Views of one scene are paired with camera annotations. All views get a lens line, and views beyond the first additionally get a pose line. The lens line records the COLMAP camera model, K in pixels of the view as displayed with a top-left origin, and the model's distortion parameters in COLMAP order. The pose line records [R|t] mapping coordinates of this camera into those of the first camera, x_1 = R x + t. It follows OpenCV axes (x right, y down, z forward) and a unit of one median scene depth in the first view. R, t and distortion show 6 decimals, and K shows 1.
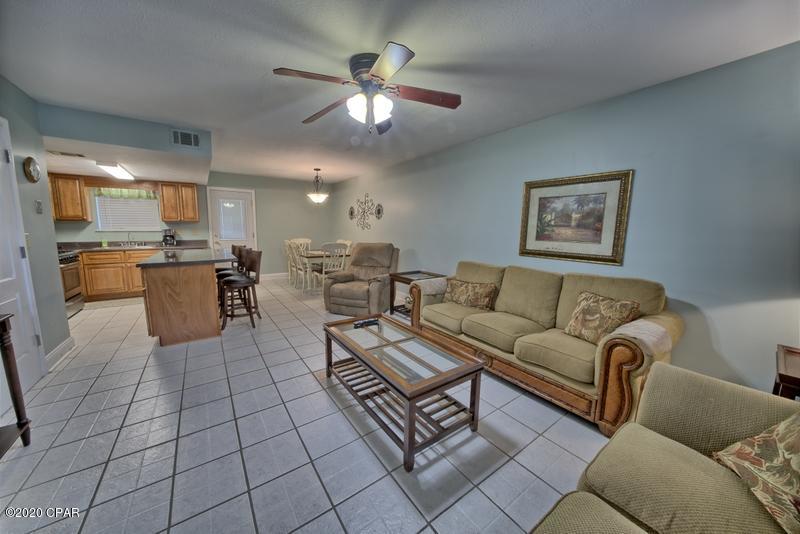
lens RADIAL K [[276.7, 0, 400.0], [0, 276.7, 267.0], [0, 0, 1]] dist [-0.010976, 0.000232]
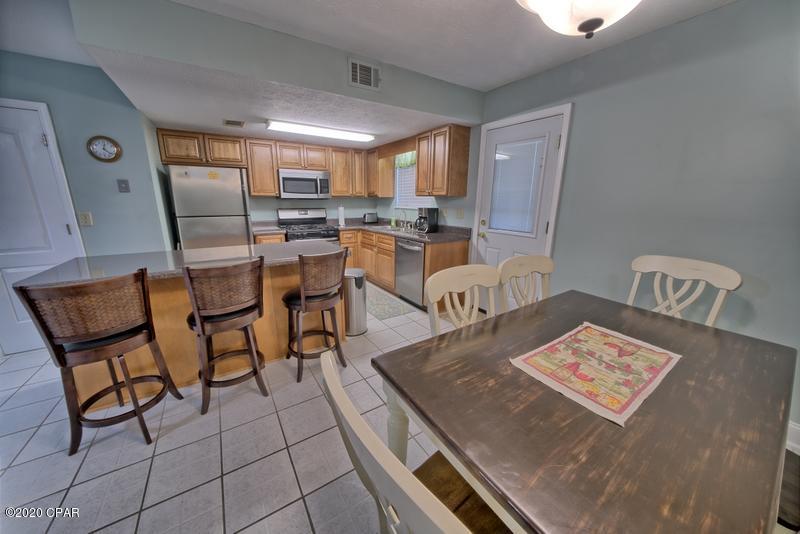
lens RADIAL K [[276.7, 0, 400.0], [0, 276.7, 267.0], [0, 0, 1]] dist [-0.010976, 0.000232]
pose [[-0.039393, 0.226977, -0.973103, -0.264533], [-0.151275, 0.961279, 0.230343, -0.255338], [0.987706, 0.156281, -0.003532, 1.702978]]
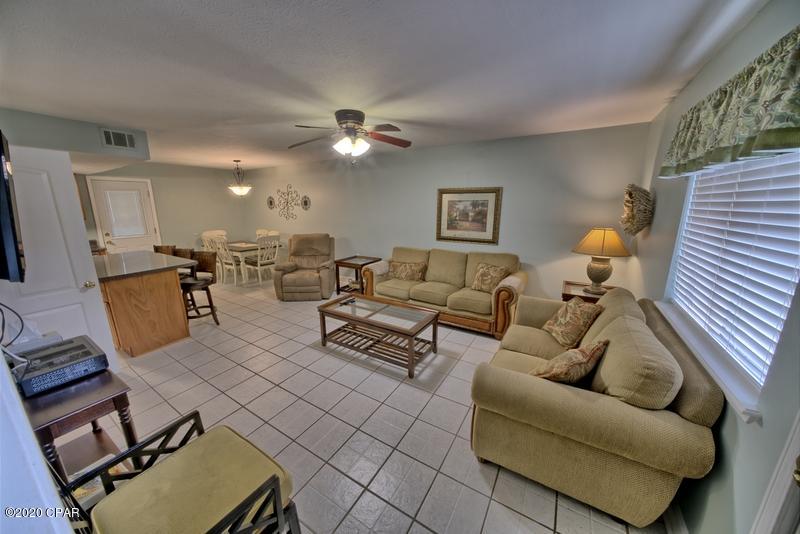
lens RADIAL K [[276.7, 0, 400.0], [0, 276.7, 267.0], [0, 0, 1]] dist [-0.010976, 0.000232]
pose [[0.920785, -0.102556, 0.376348, -0.317989], [0.069374, 0.992493, 0.100725, -0.069006], [-0.383852, -0.066637, 0.920987, -0.271278]]
